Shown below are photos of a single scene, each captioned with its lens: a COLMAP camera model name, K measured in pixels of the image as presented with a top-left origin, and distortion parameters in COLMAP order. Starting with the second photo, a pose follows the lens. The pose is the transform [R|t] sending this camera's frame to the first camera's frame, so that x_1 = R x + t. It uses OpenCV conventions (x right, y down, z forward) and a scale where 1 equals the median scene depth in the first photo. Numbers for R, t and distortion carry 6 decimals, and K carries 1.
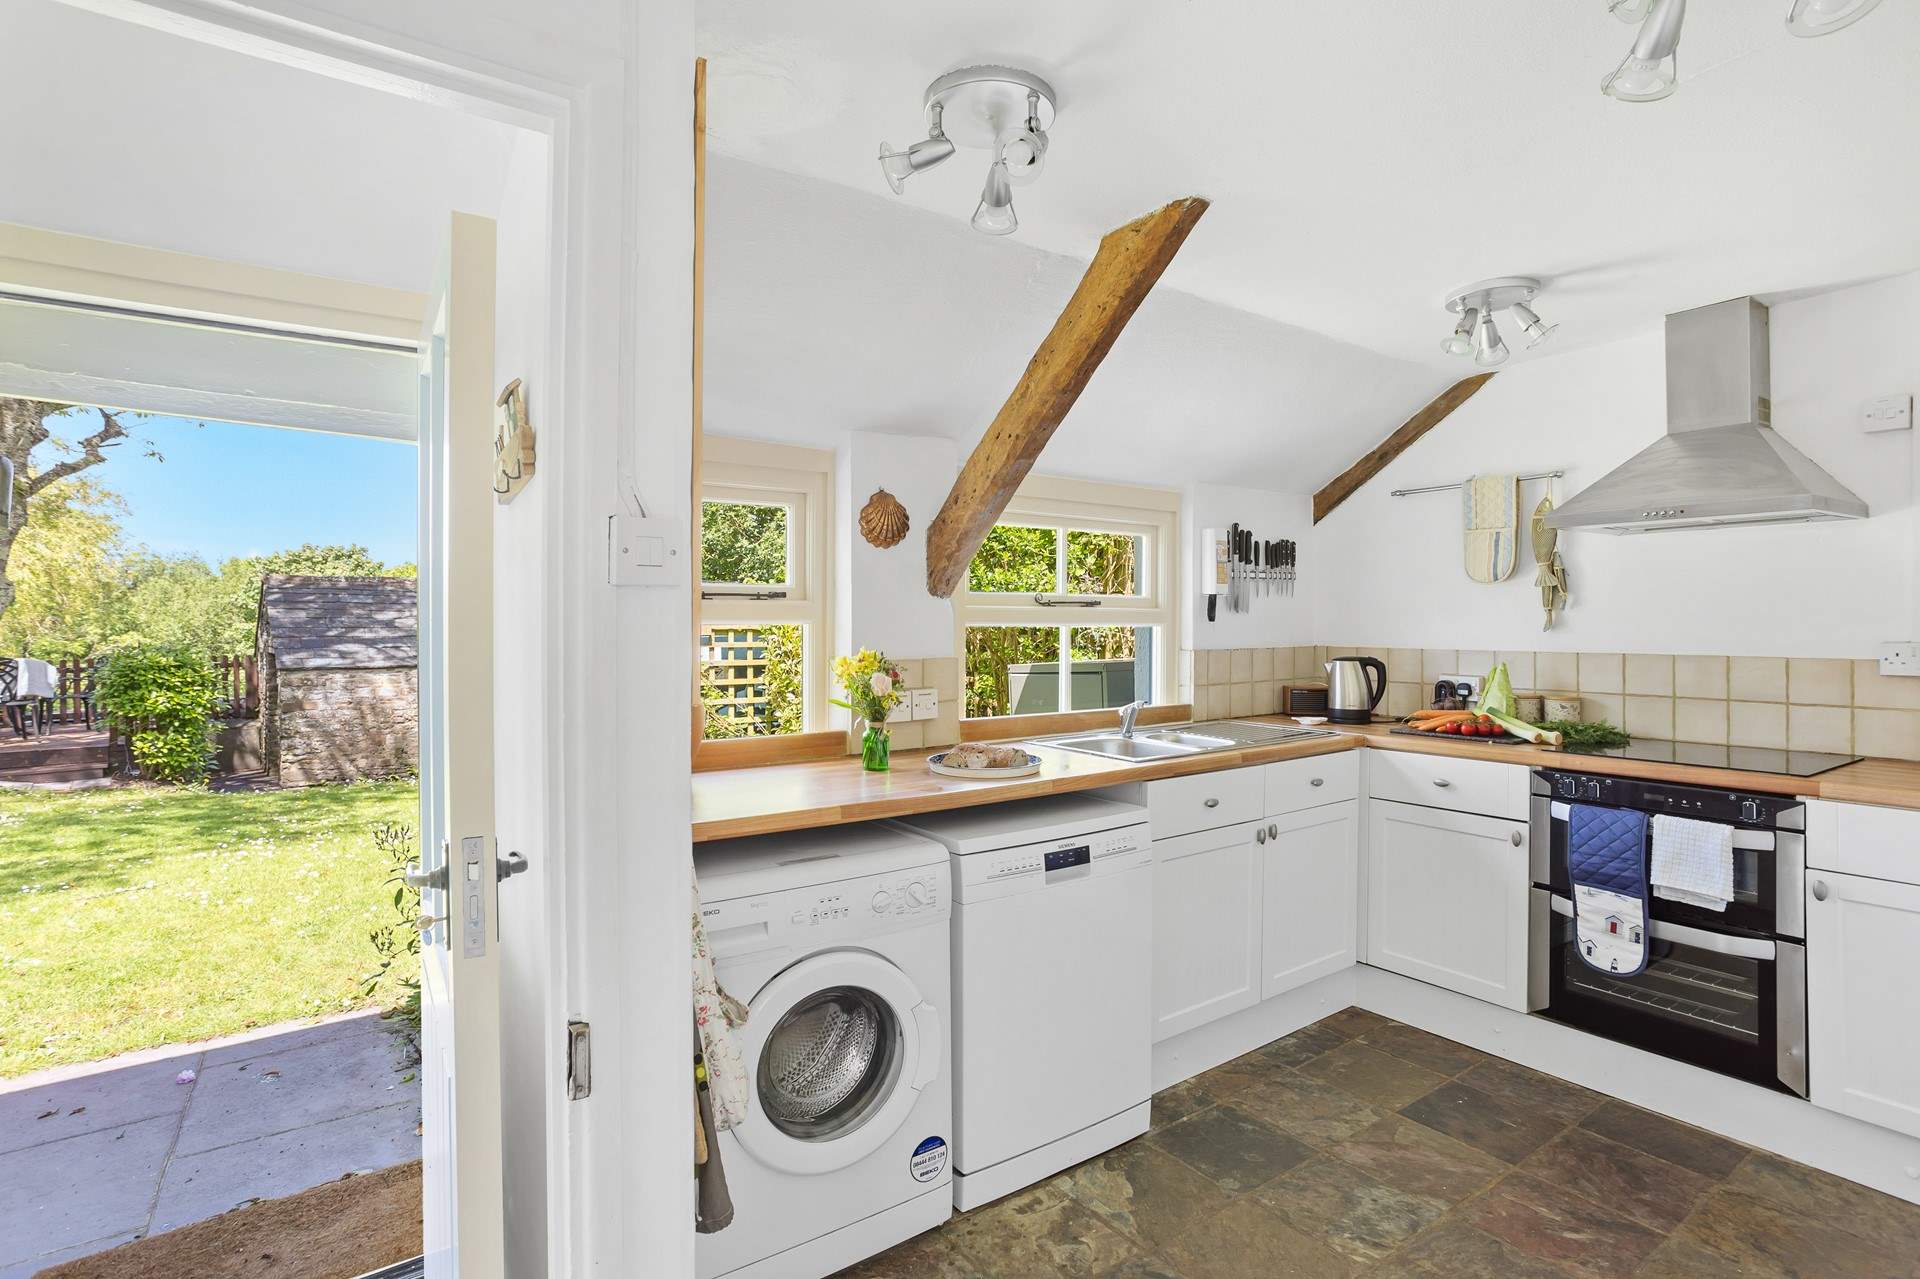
lens RADIAL K [[1004.9, 0, 965.4], [0, 1004.9, 623.4], [0, 0, 1]] dist [-0.032681, 0.023284]
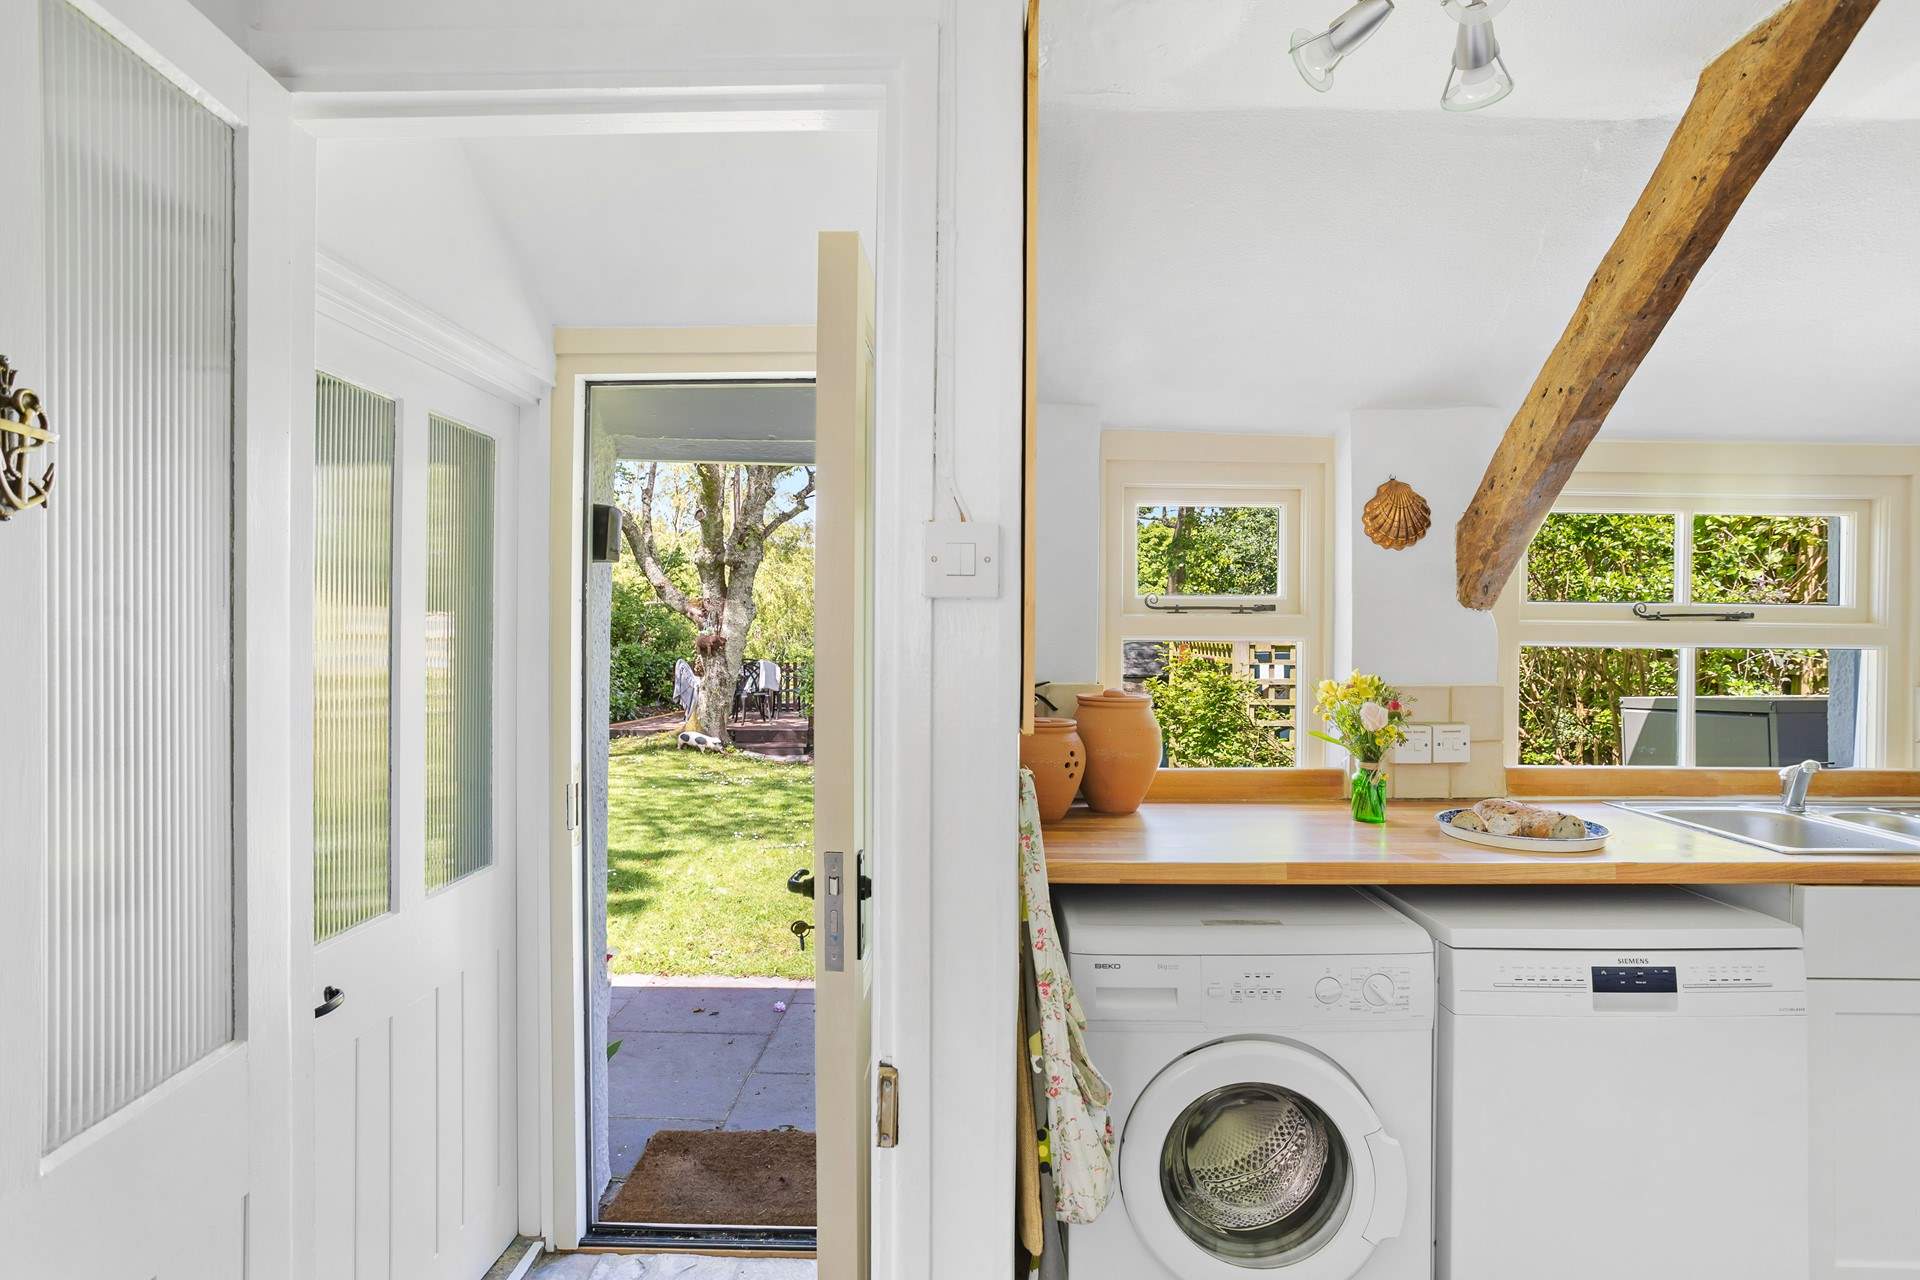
lens RADIAL K [[1004.9, 0, 914.9], [0, 1004.9, 637.9], [0, 0, 1]] dist [-0.032681, 0.023284]
pose [[0.808432, 0.007380, -0.588543, 0.082331], [-0.007755, 0.999968, 0.001886, -0.001775], [0.588538, 0.003039, 0.808464, 0.114577]]
